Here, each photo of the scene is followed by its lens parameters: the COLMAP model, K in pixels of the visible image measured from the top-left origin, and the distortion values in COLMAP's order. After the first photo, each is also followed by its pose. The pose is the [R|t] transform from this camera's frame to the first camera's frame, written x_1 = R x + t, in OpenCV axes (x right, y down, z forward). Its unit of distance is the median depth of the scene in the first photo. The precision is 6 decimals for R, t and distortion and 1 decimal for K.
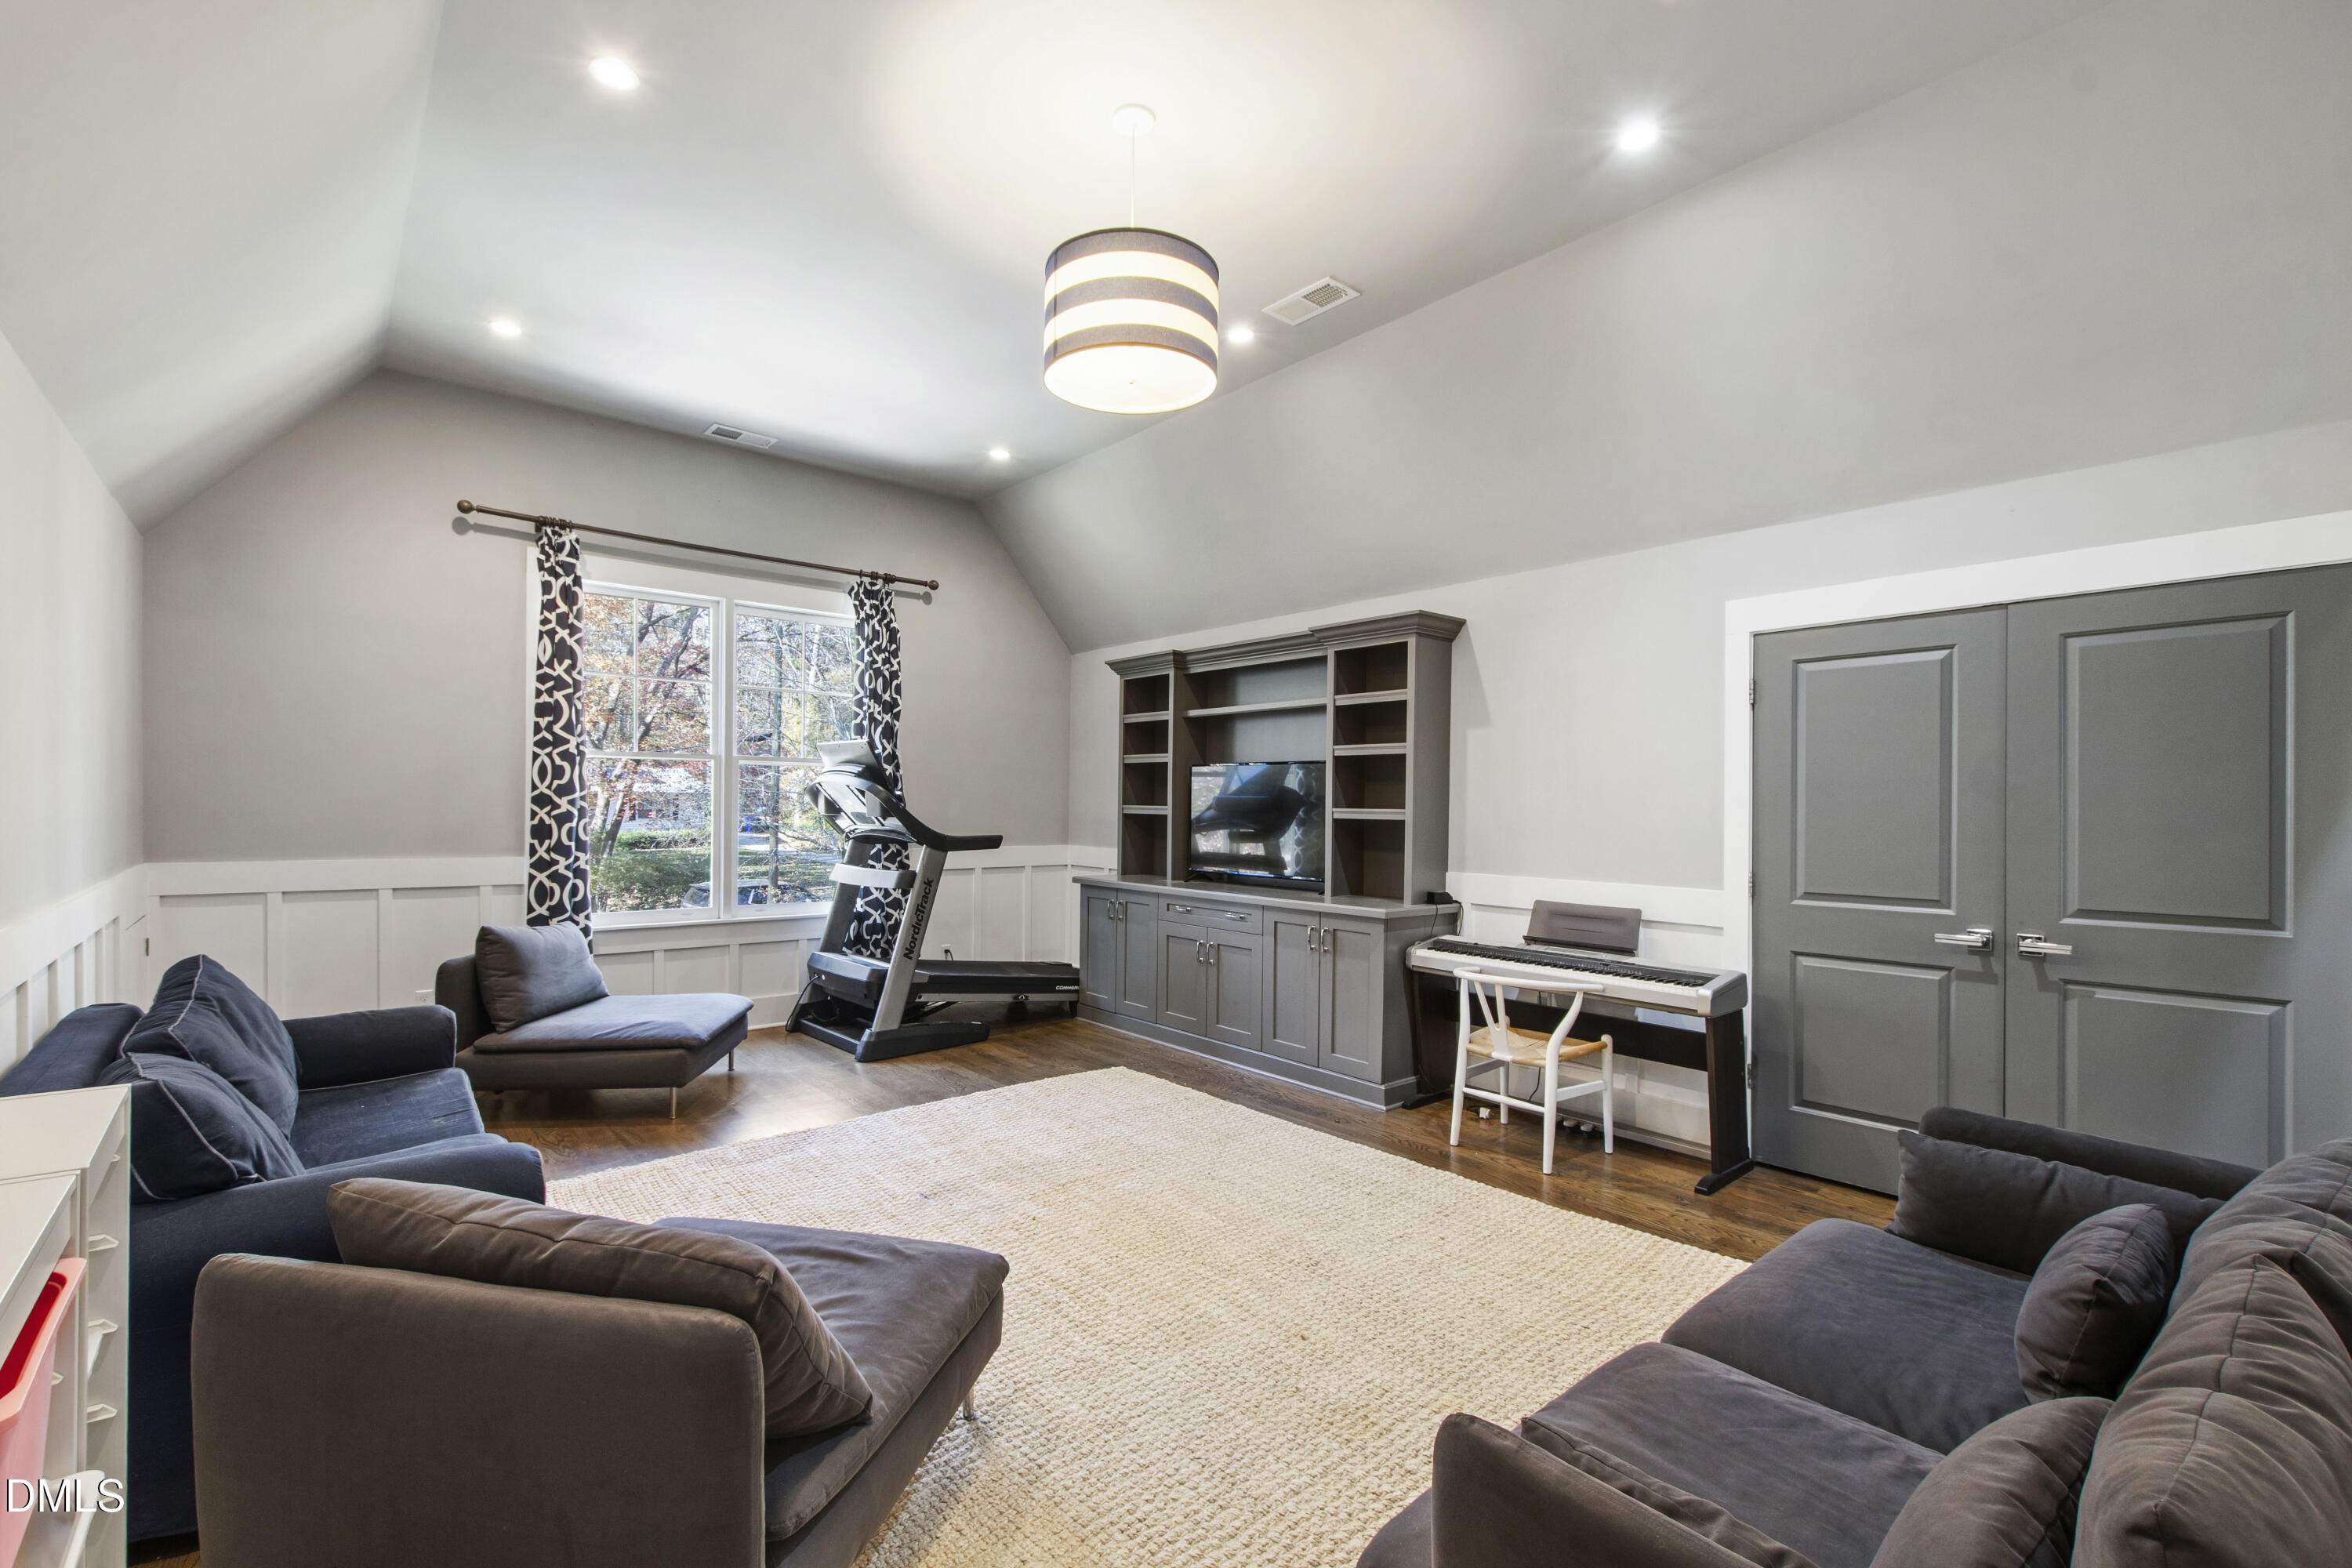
lens RADIAL K [[1007.8, 0, 1169.8], [0, 1007.8, 805.2], [0, 0, 1]] dist [0.002029, -0.000032]
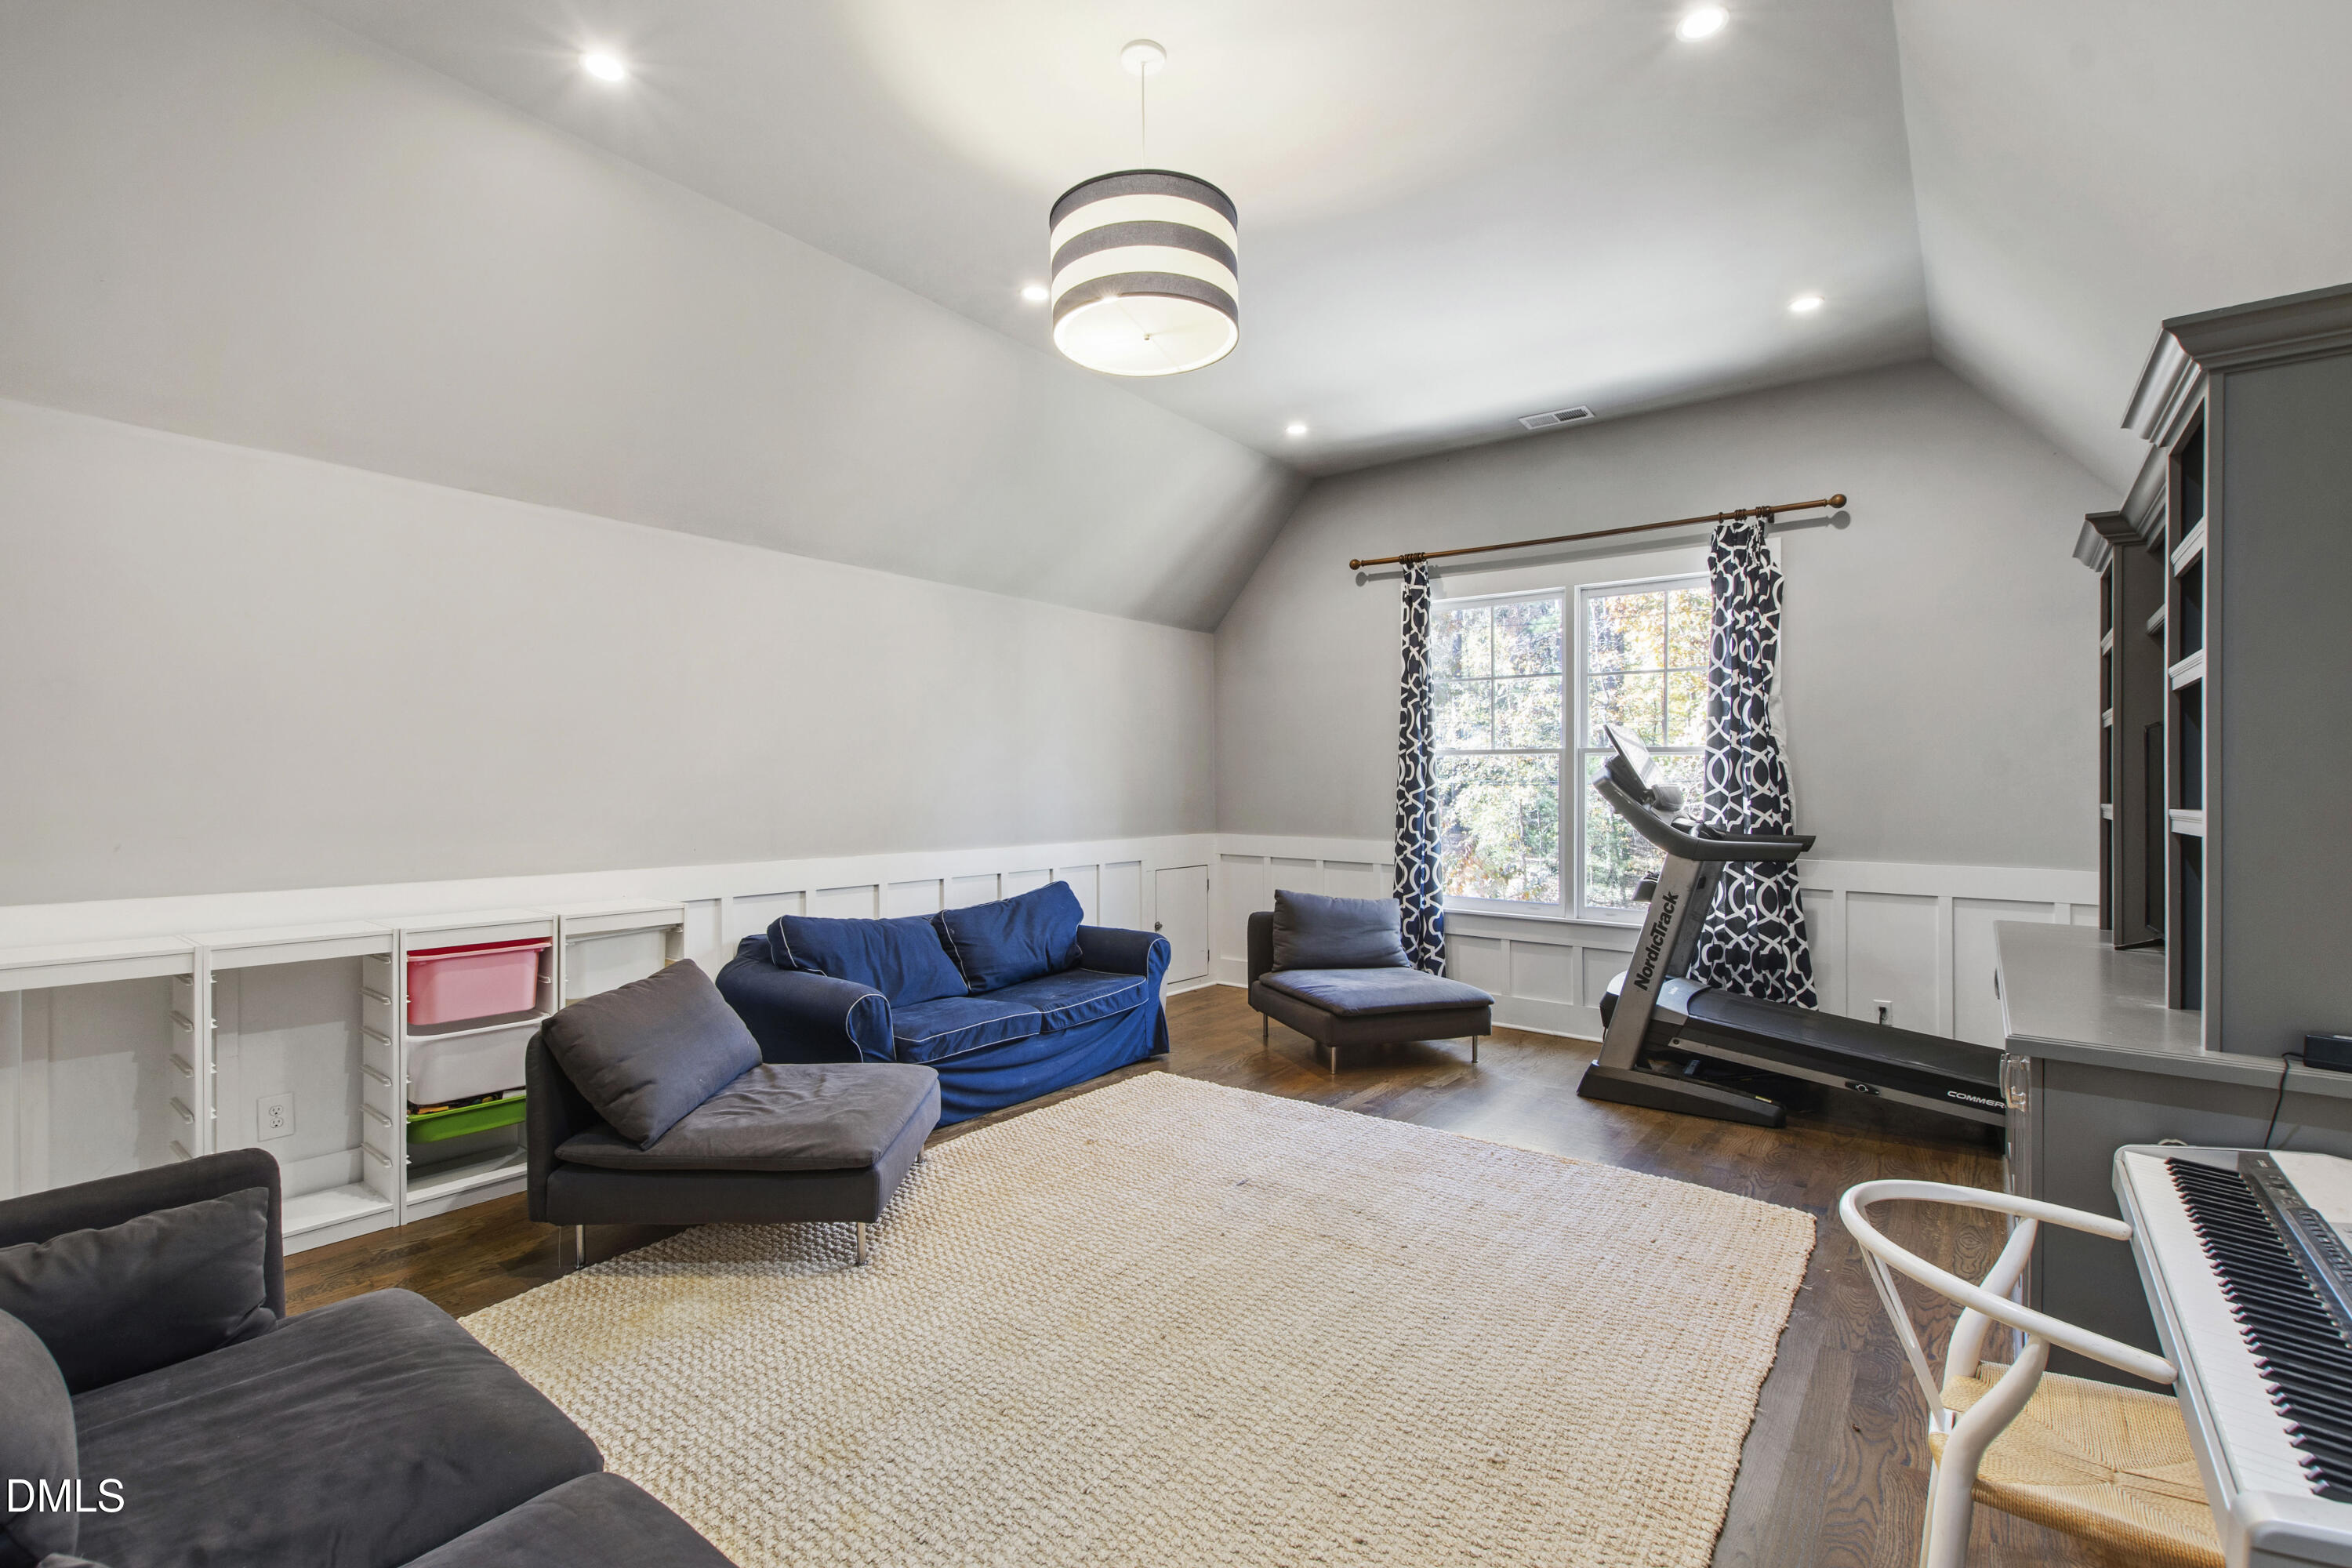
lens RADIAL K [[1065.0, 0, 1174.5], [0, 1065.0, 785.3], [0, 0, 1]] dist [-0.000978, -0.000329]
pose [[0.206116, -0.009398, -0.978482, 0.539434], [-0.006049, 0.999923, -0.010878, -0.000972], [0.978509, 0.008161, 0.206043, 0.478294]]
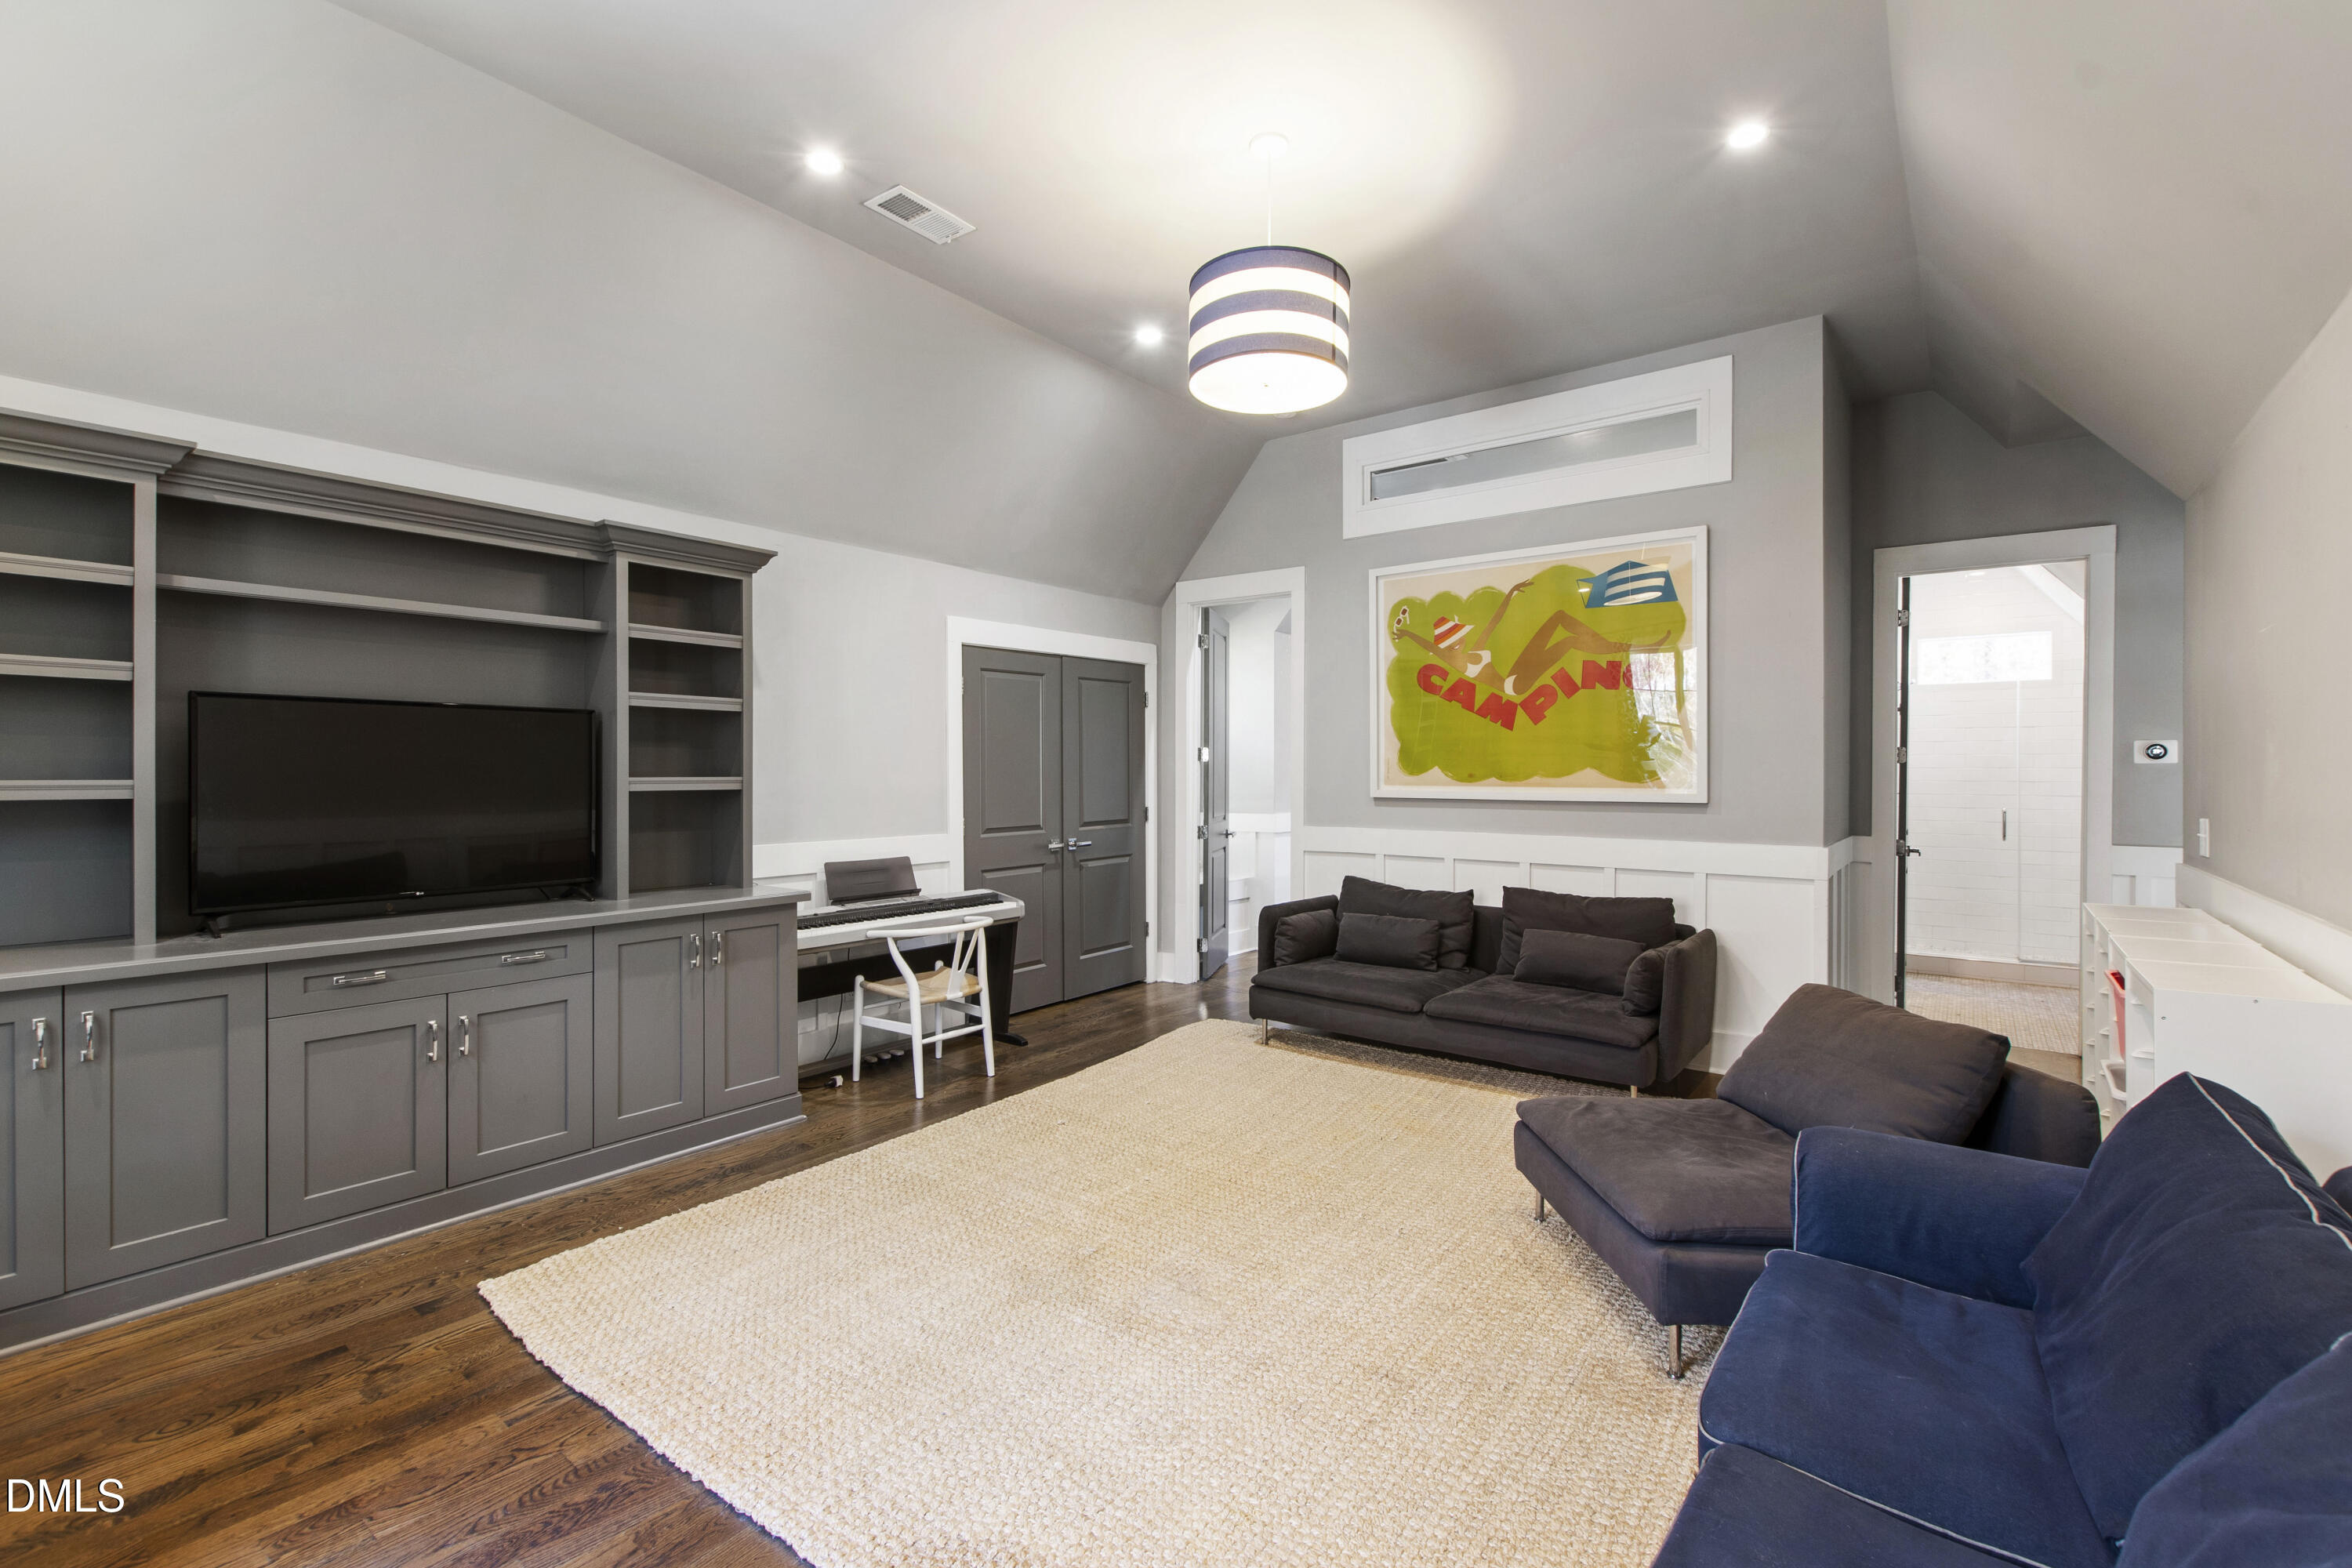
lens RADIAL K [[1023.1, 0, 1160.8], [0, 1023.1, 760.0], [0, 0, 1]] dist [0.001789, -0.000725]
pose [[-0.192362, -0.000691, 0.981324, -0.646860], [0.000824, 0.999999, 0.000865, -0.009922], [-0.981324, 0.000975, -0.192361, 0.775434]]
